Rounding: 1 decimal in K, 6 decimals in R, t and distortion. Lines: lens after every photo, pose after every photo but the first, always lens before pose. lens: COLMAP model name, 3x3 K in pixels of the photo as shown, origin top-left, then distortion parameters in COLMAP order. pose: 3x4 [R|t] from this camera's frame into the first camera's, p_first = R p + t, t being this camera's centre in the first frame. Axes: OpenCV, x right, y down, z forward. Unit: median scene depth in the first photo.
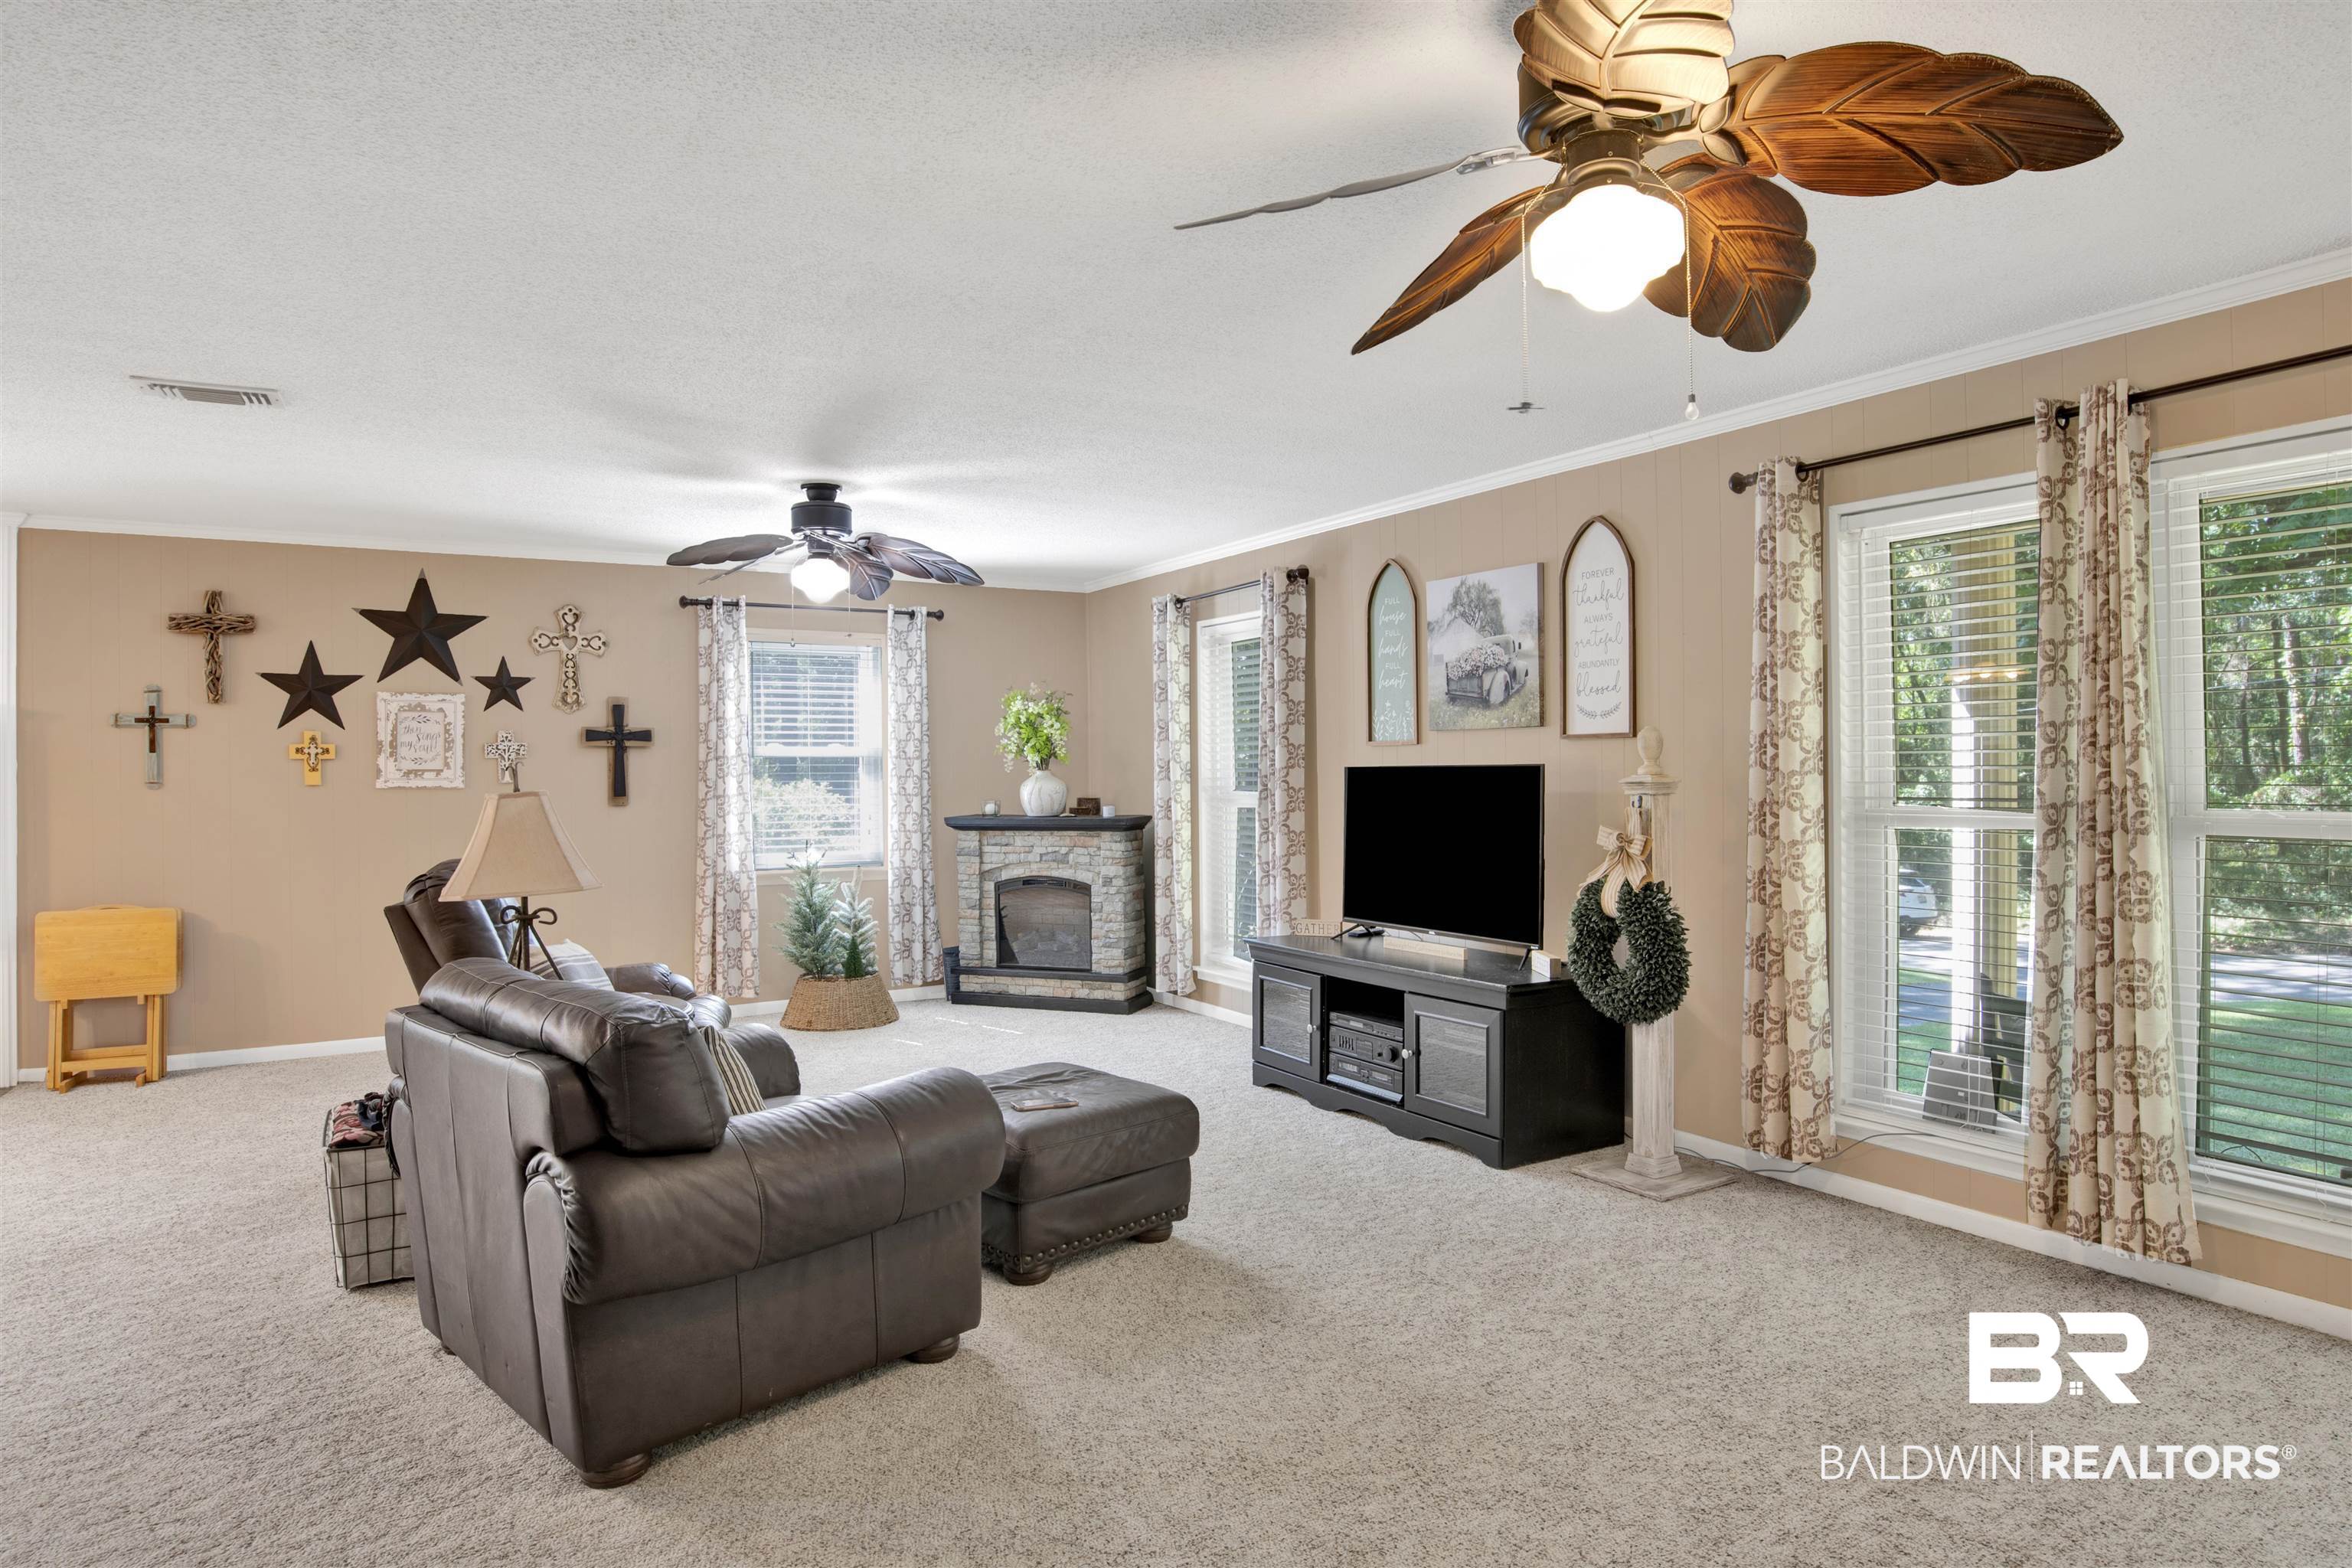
lens RADIAL K [[1358.7, 0, 1167.5], [0, 1358.7, 770.9], [0, 0, 1]] dist [-0.024456, 0.000905]
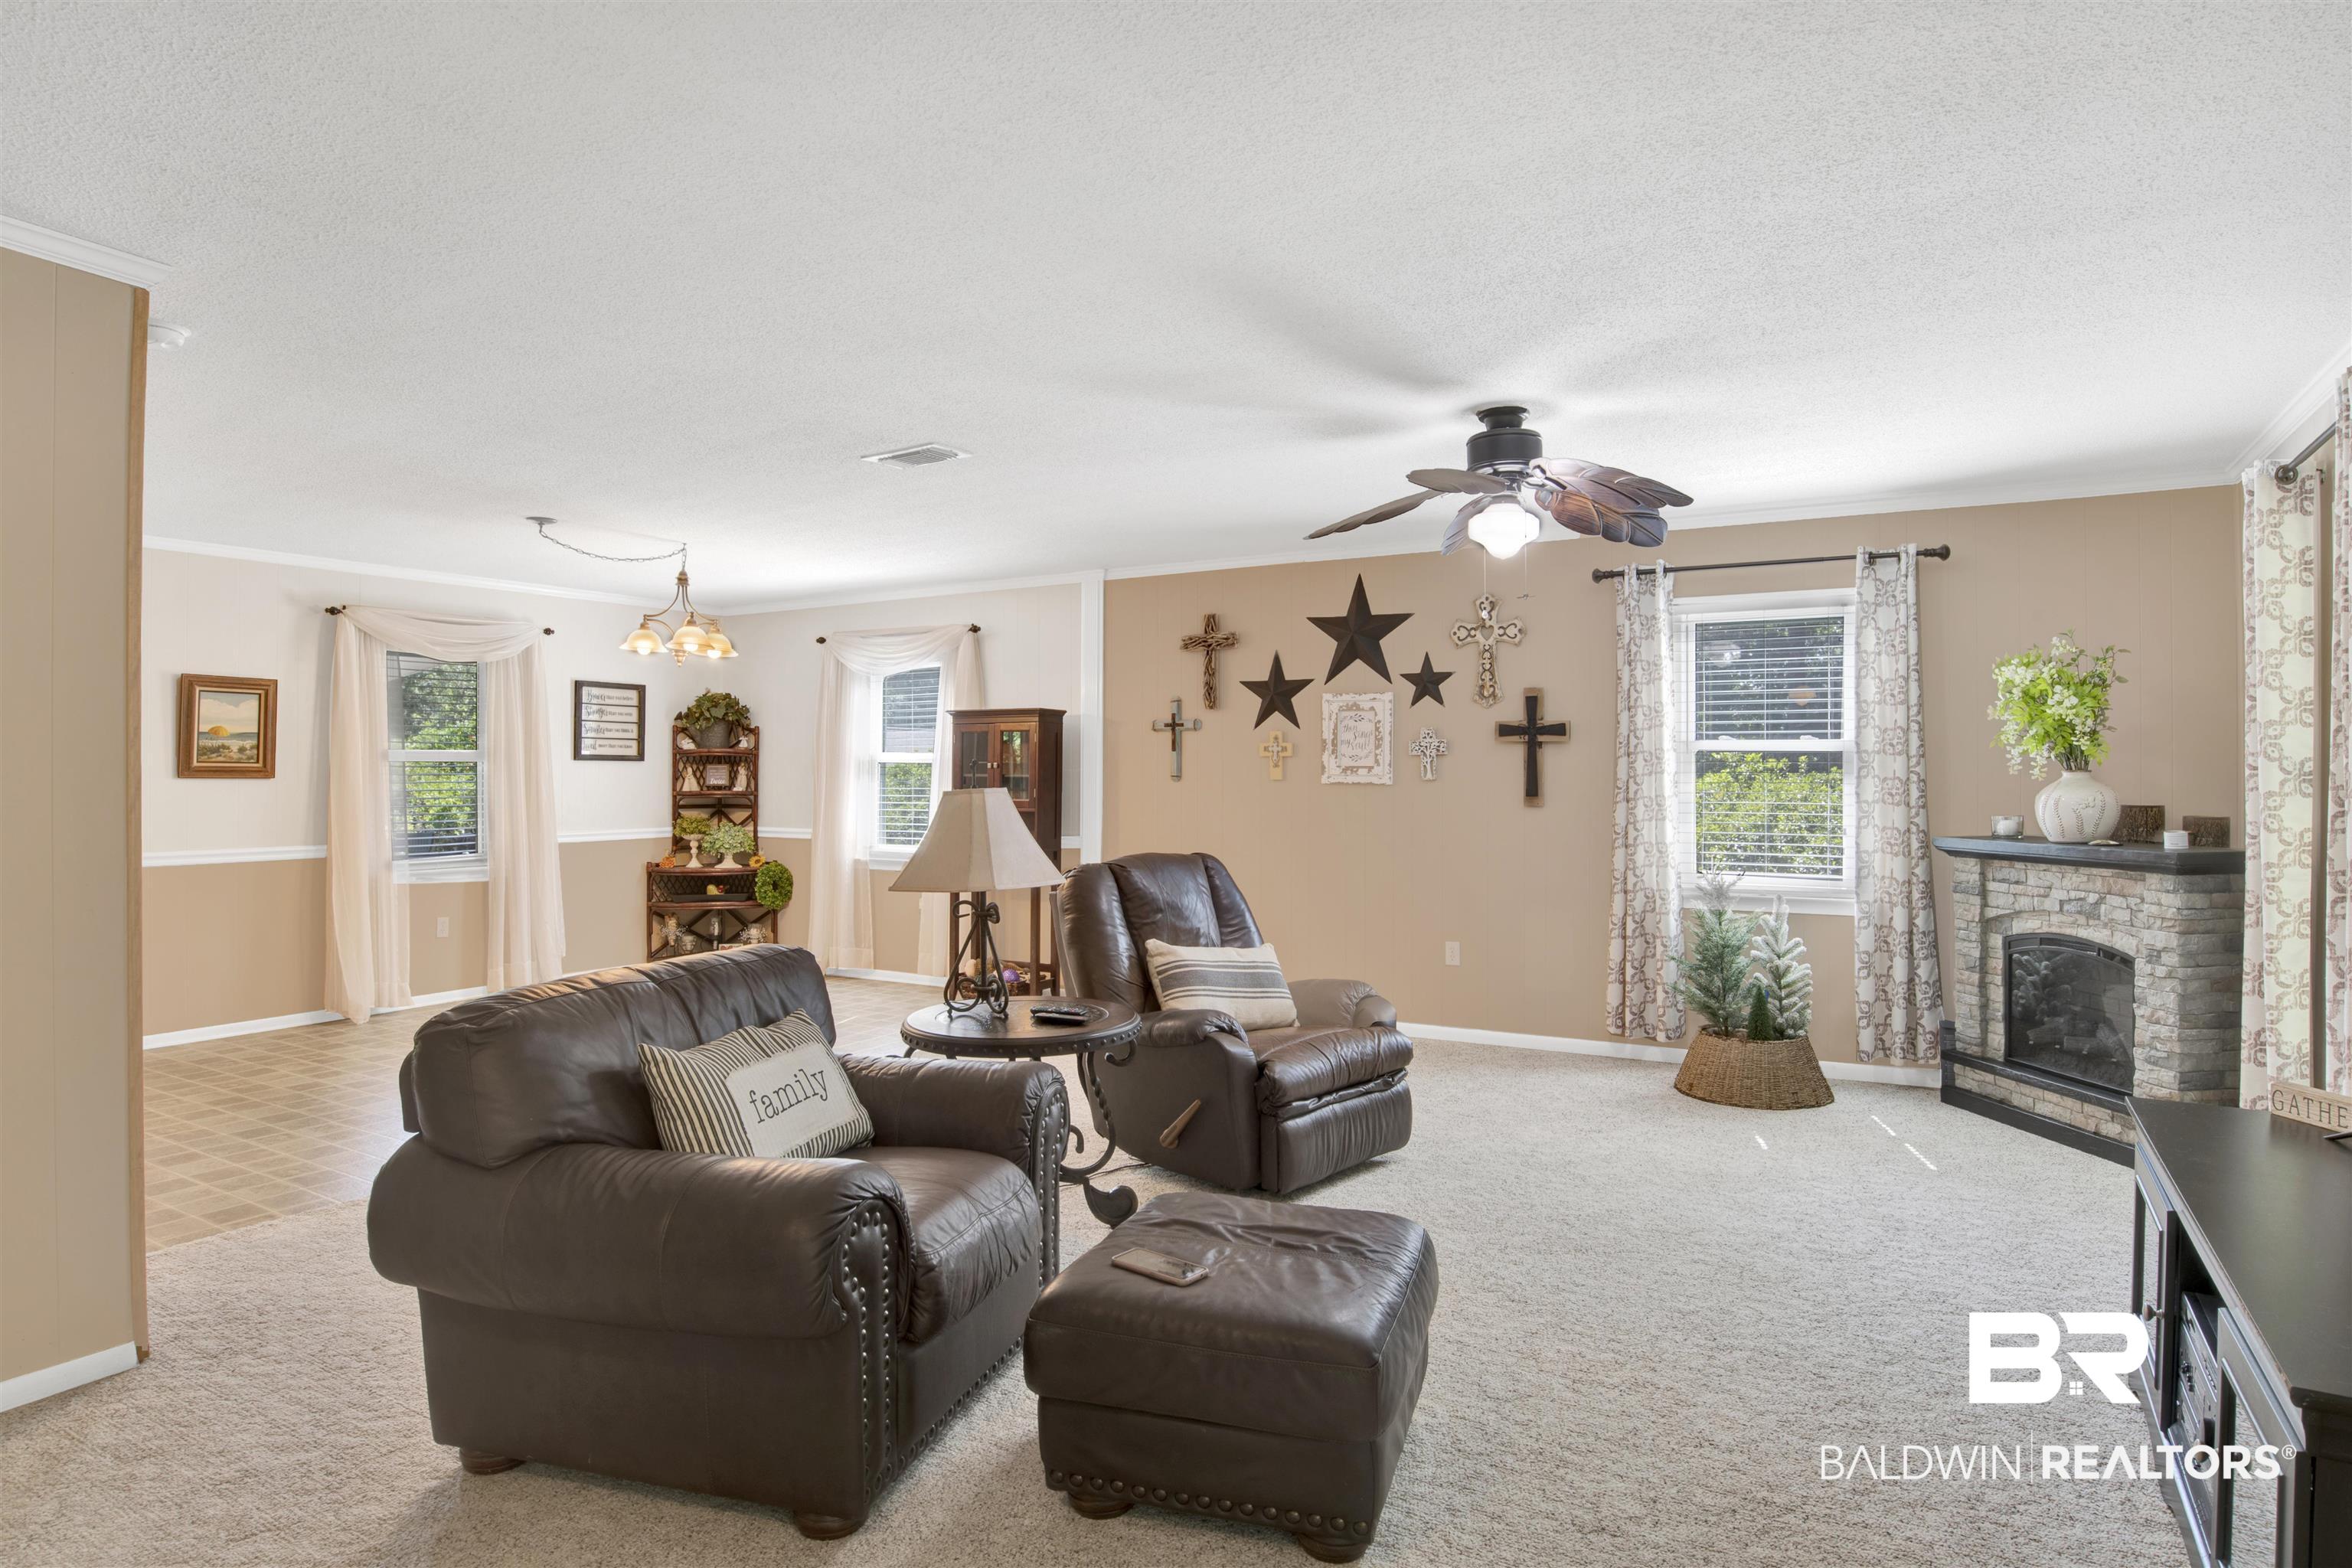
lens RADIAL K [[1299.0, 0, 1176.0], [0, 1299.0, 784.0], [0, 0, 1]] dist [-0.069951, 0.024461]
pose [[0.485256, 0.015486, -0.874235, 0.259363], [-0.004264, 0.999873, 0.015345, -0.001938], [0.874362, -0.003719, 0.485260, 0.390464]]
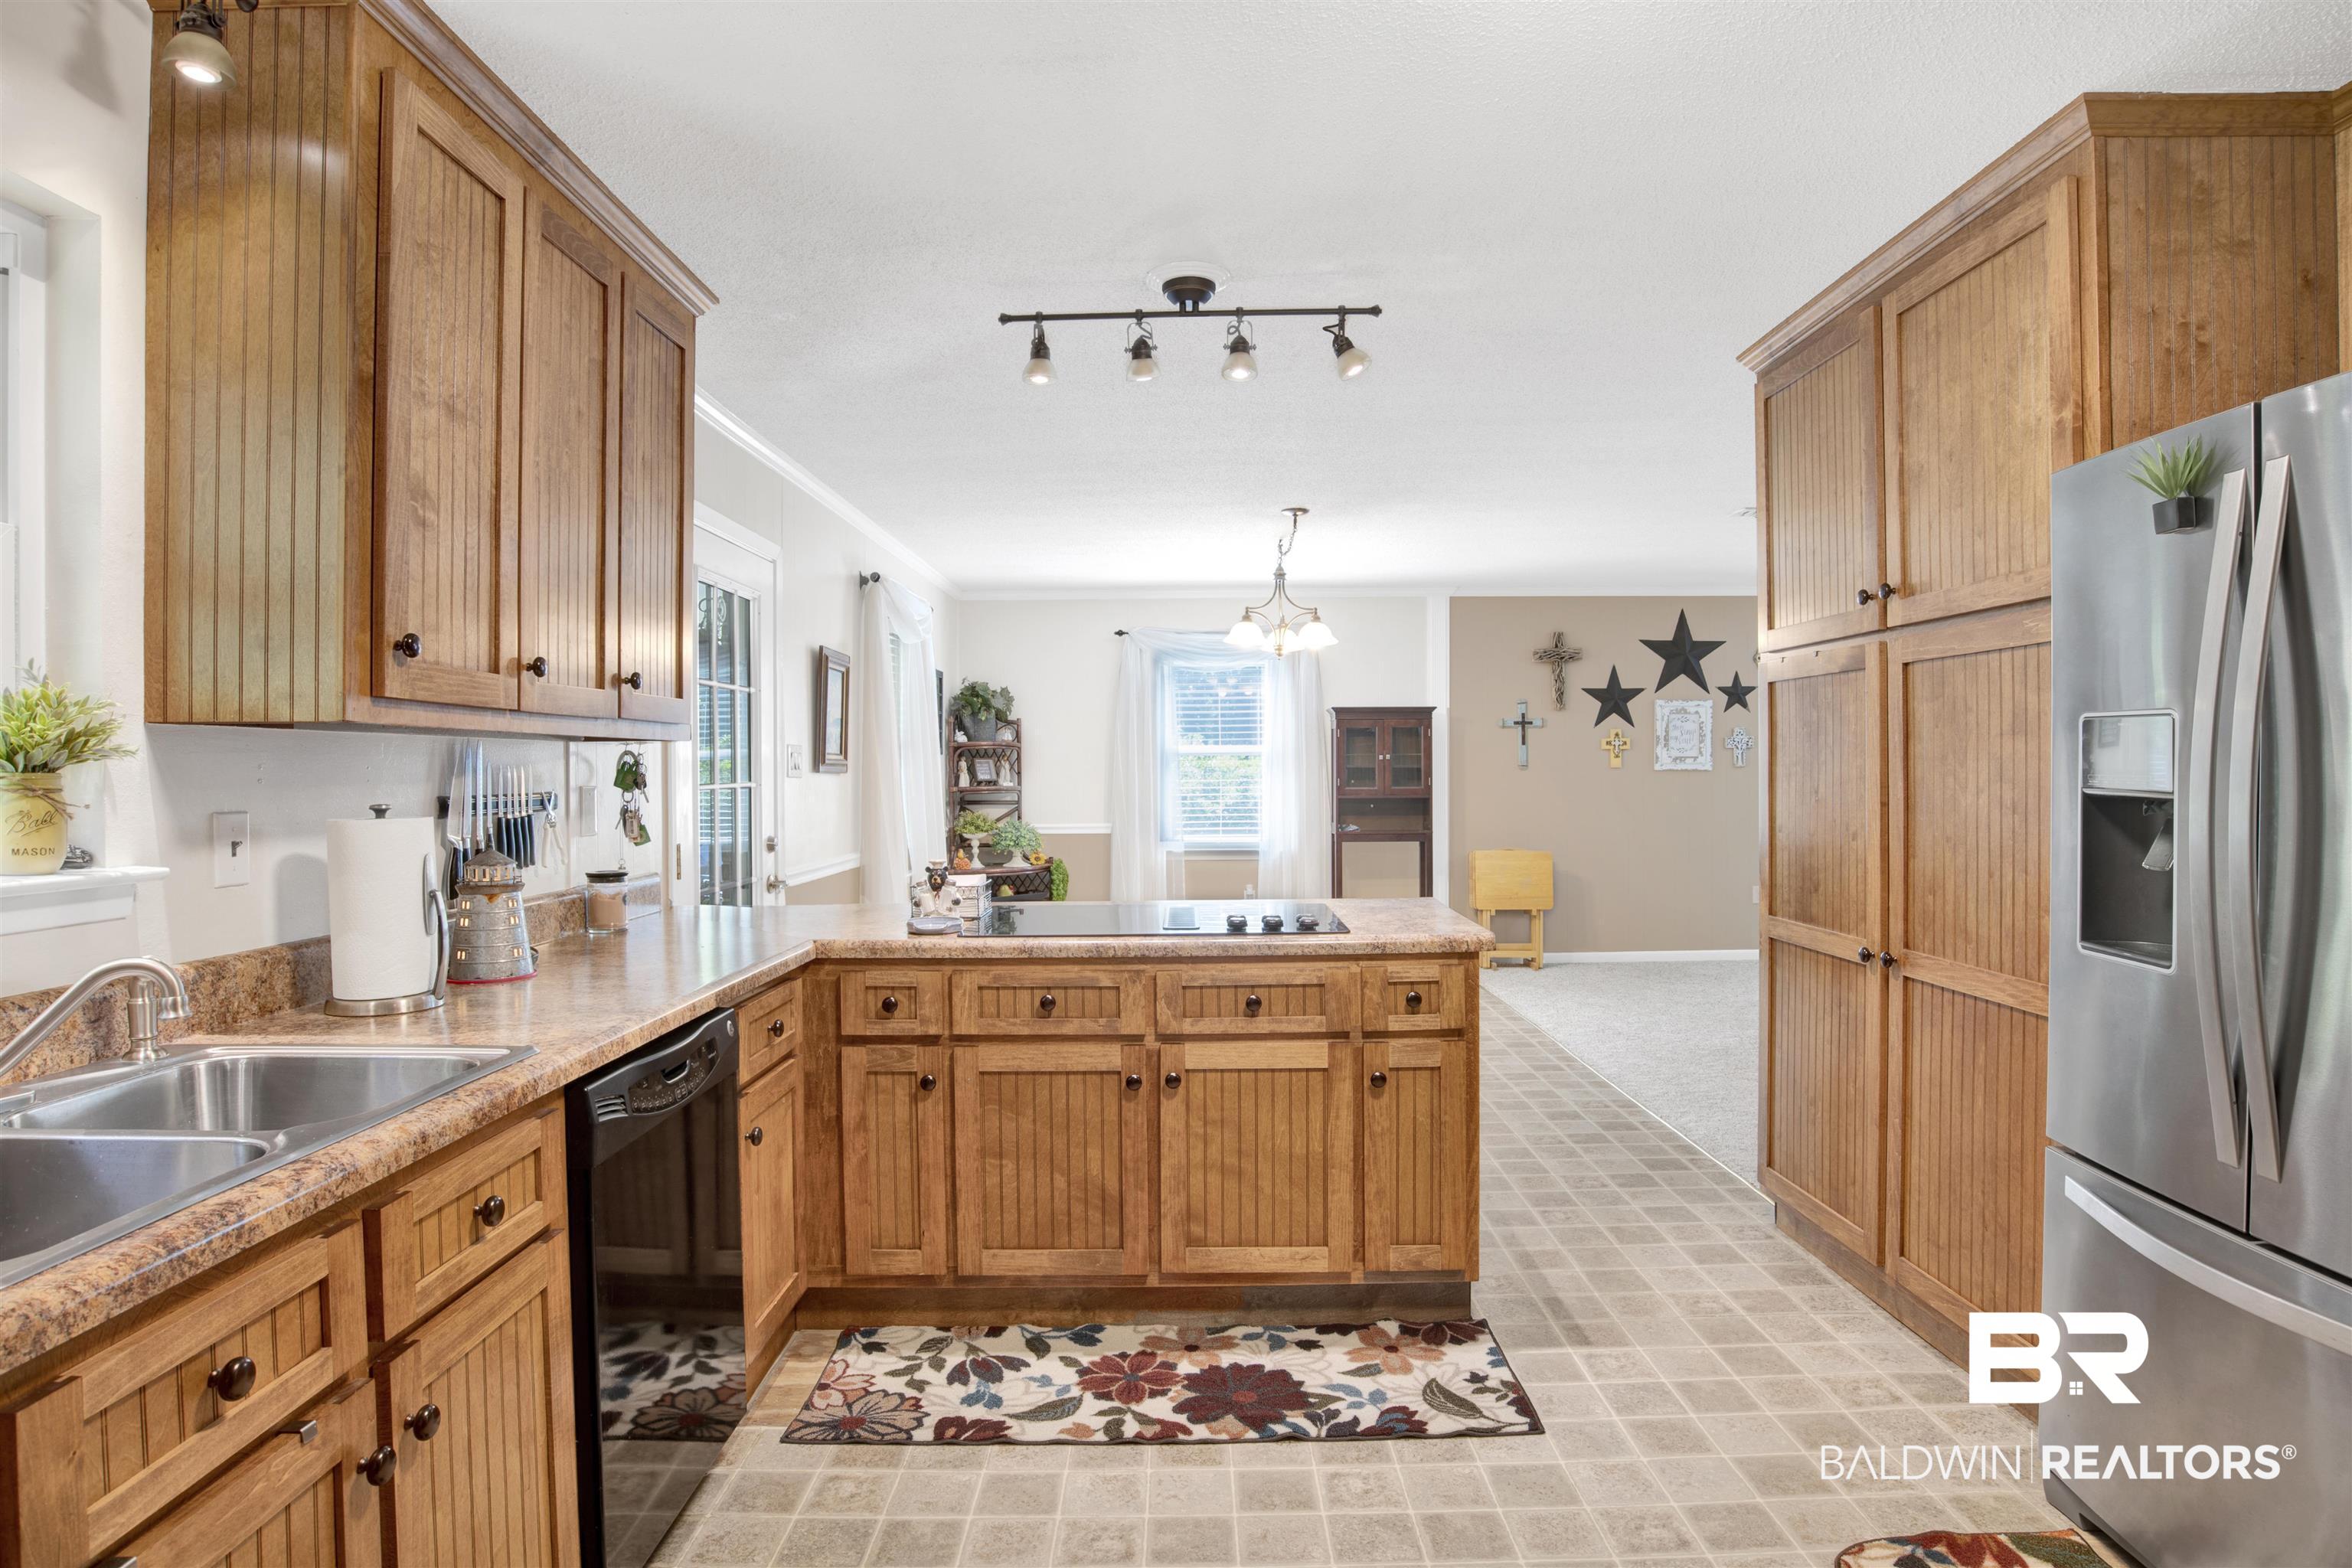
lens RADIAL K [[1299.0, 0, 1176.0], [0, 1299.0, 784.0], [0, 0, 1]] dist [-0.069951, 0.024461]
pose [[0.860144, 0.006312, -0.510012, -0.333525], [0.001097, 0.999898, 0.014225, 0.007803], [0.510050, -0.012795, 0.860050, -0.376982]]
